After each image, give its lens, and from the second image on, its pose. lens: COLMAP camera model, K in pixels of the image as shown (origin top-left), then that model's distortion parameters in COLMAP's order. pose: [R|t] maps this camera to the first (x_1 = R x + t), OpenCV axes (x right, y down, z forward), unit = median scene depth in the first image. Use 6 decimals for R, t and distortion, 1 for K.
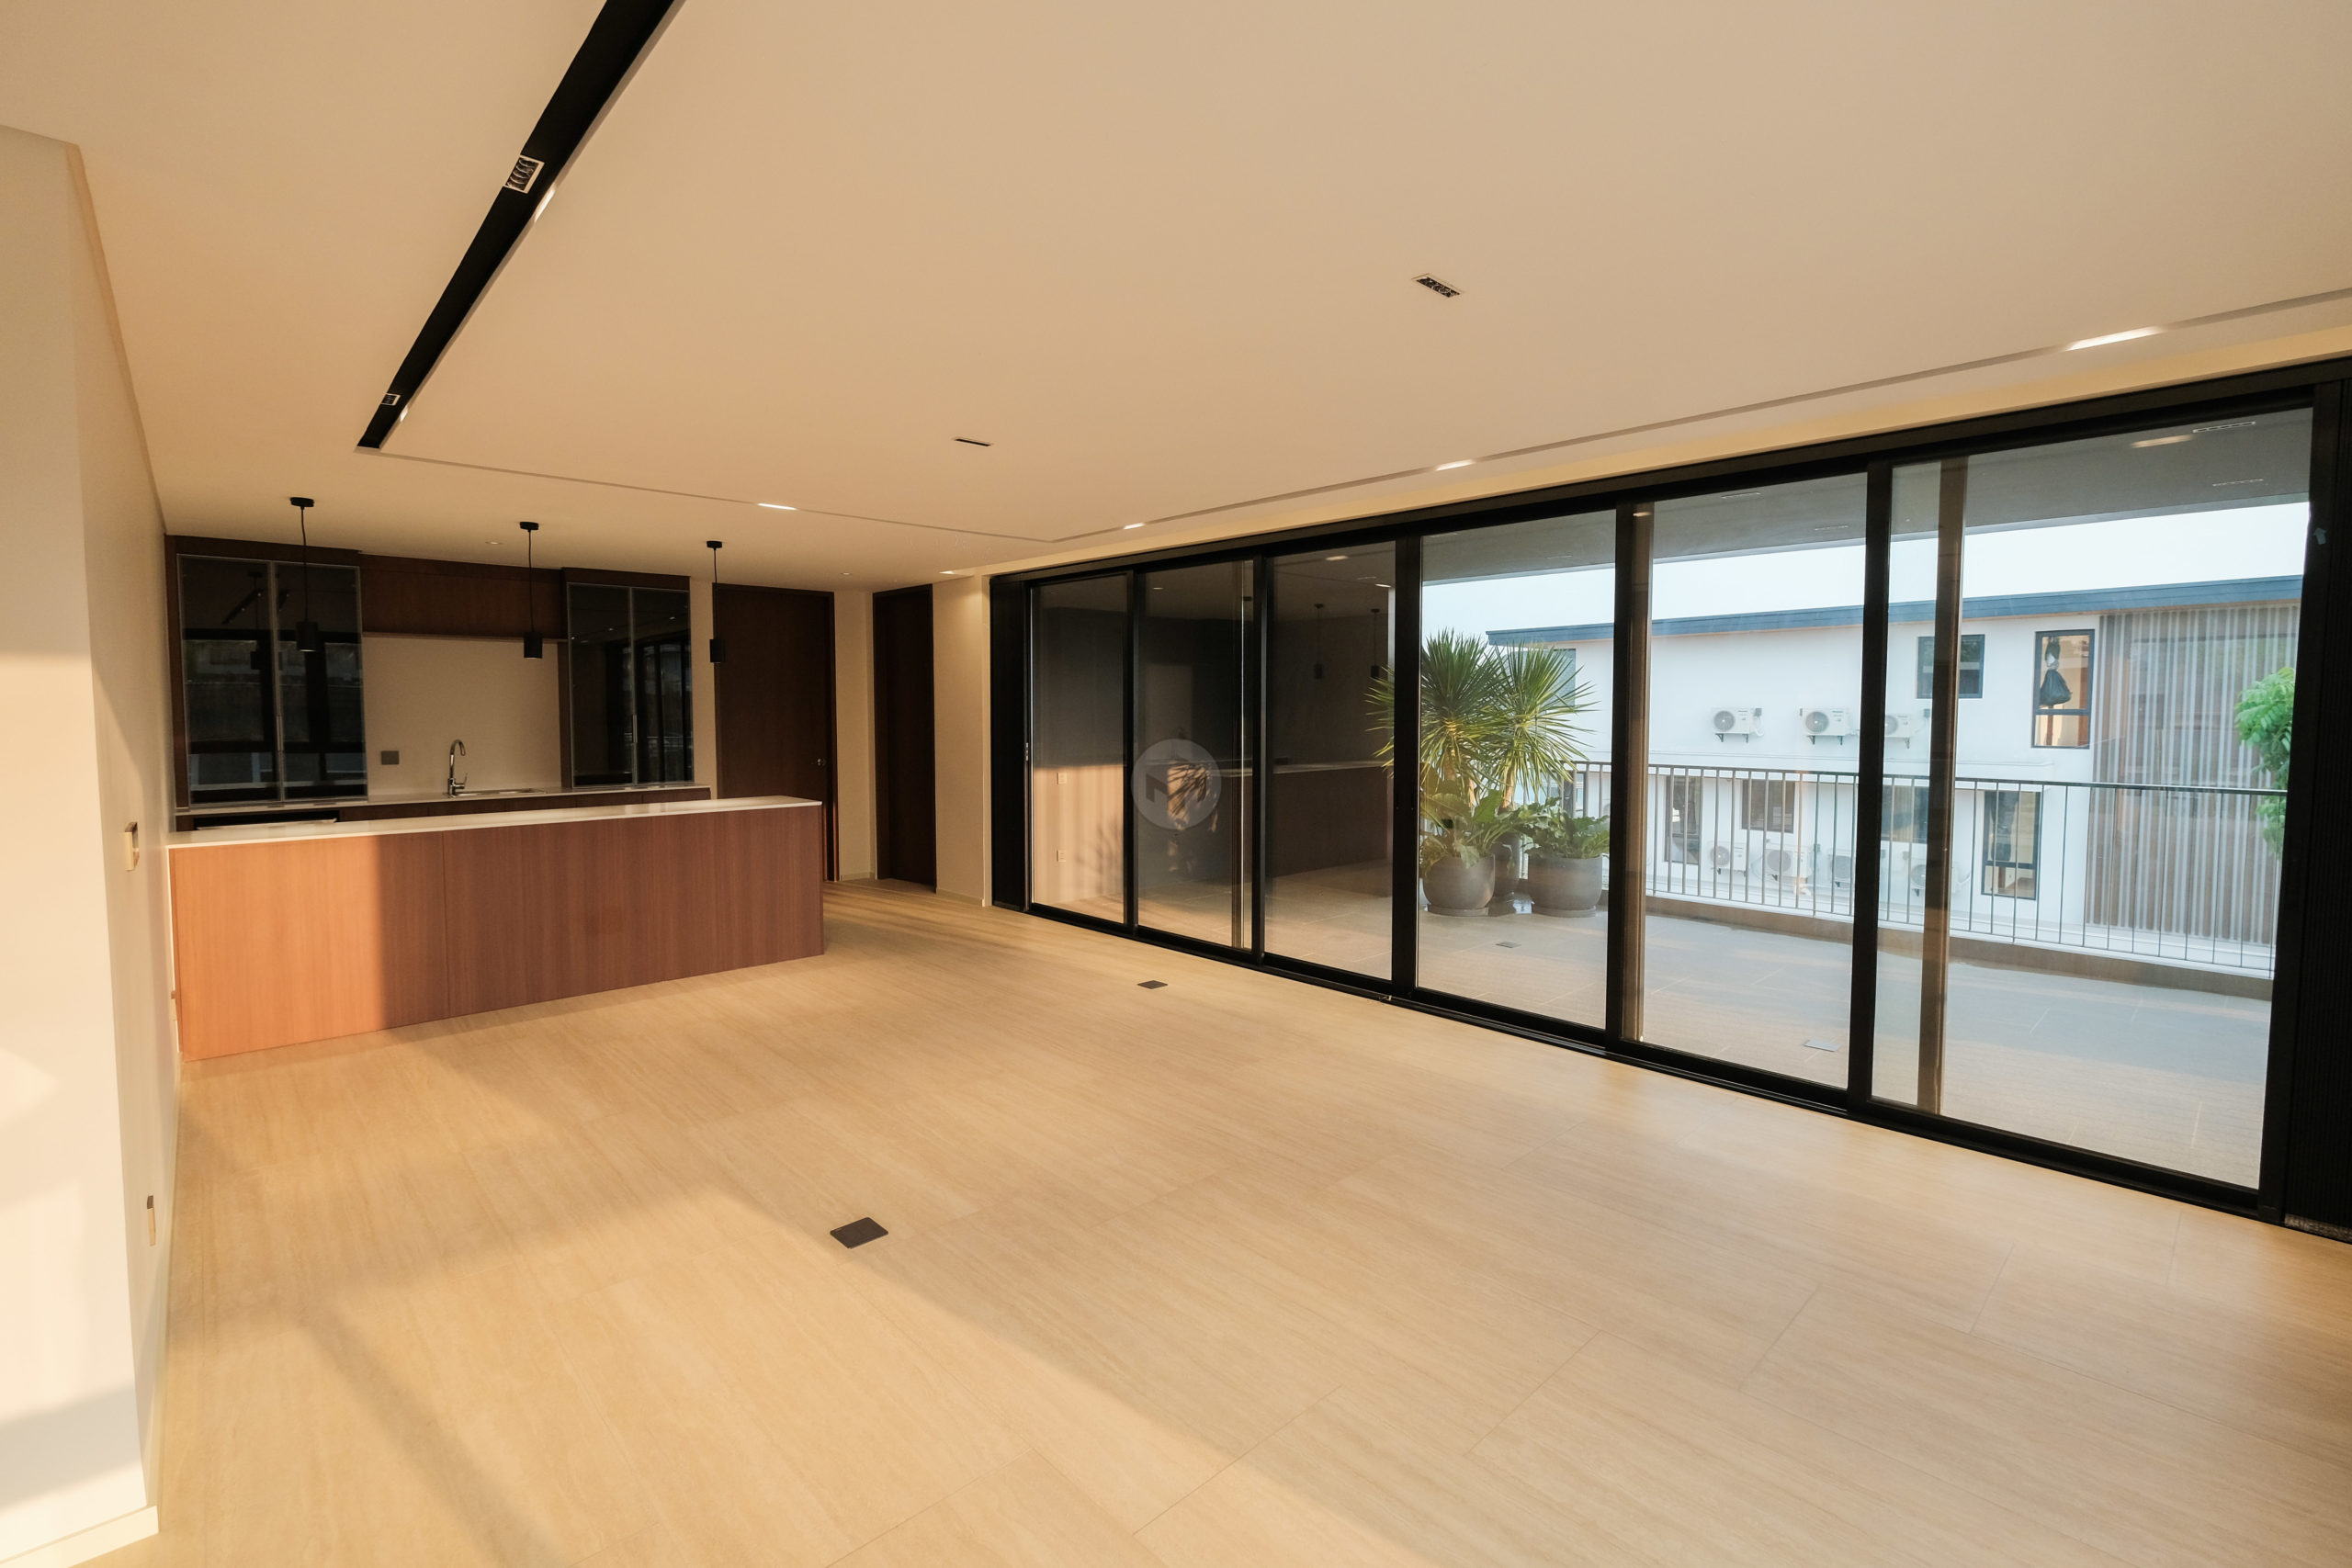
lens RADIAL K [[1041.3, 0, 1176.0], [0, 1041.3, 784.0], [0, 0, 1]] dist [-0.000184, -0.000027]
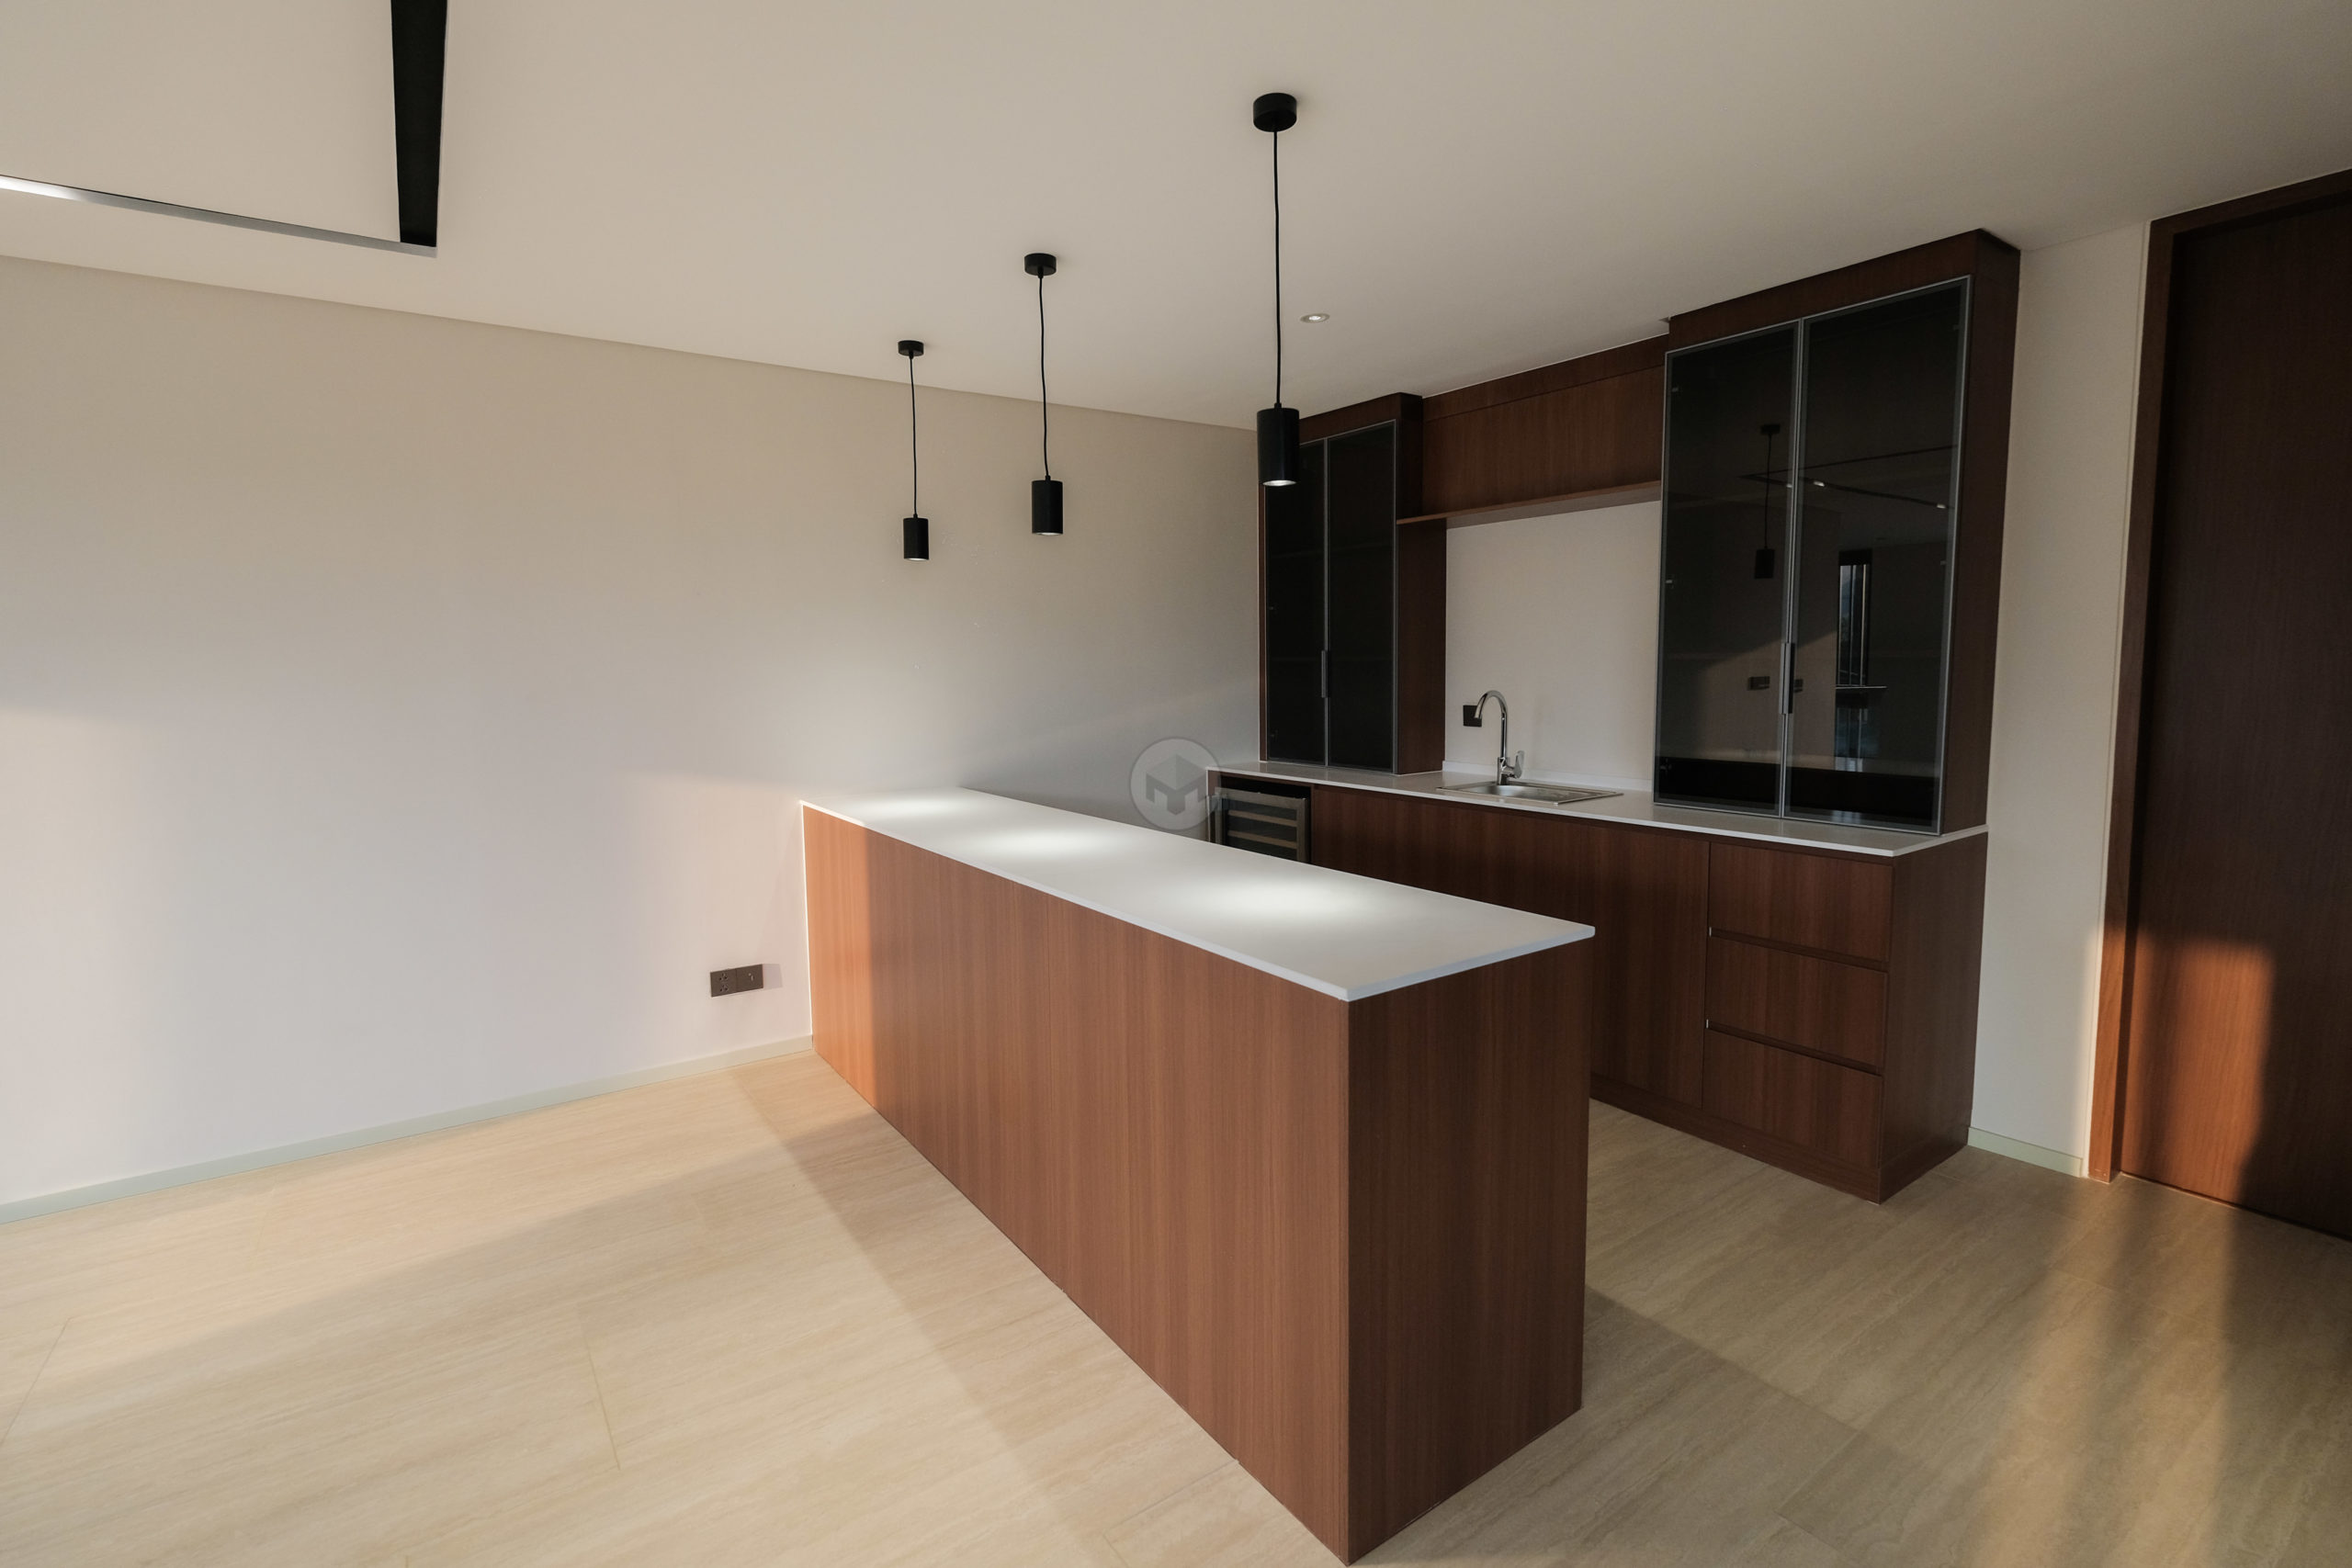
lens RADIAL K [[1064.9, 0, 1176.0], [0, 1064.9, 784.0], [0, 0, 1]] dist [-0.000520, -0.000059]
pose [[-0.145364, 0.127657, -0.981108, -0.124366], [-0.055737, 0.989010, 0.136943, -0.093074], [0.987807, 0.074590, -0.136651, 1.340716]]
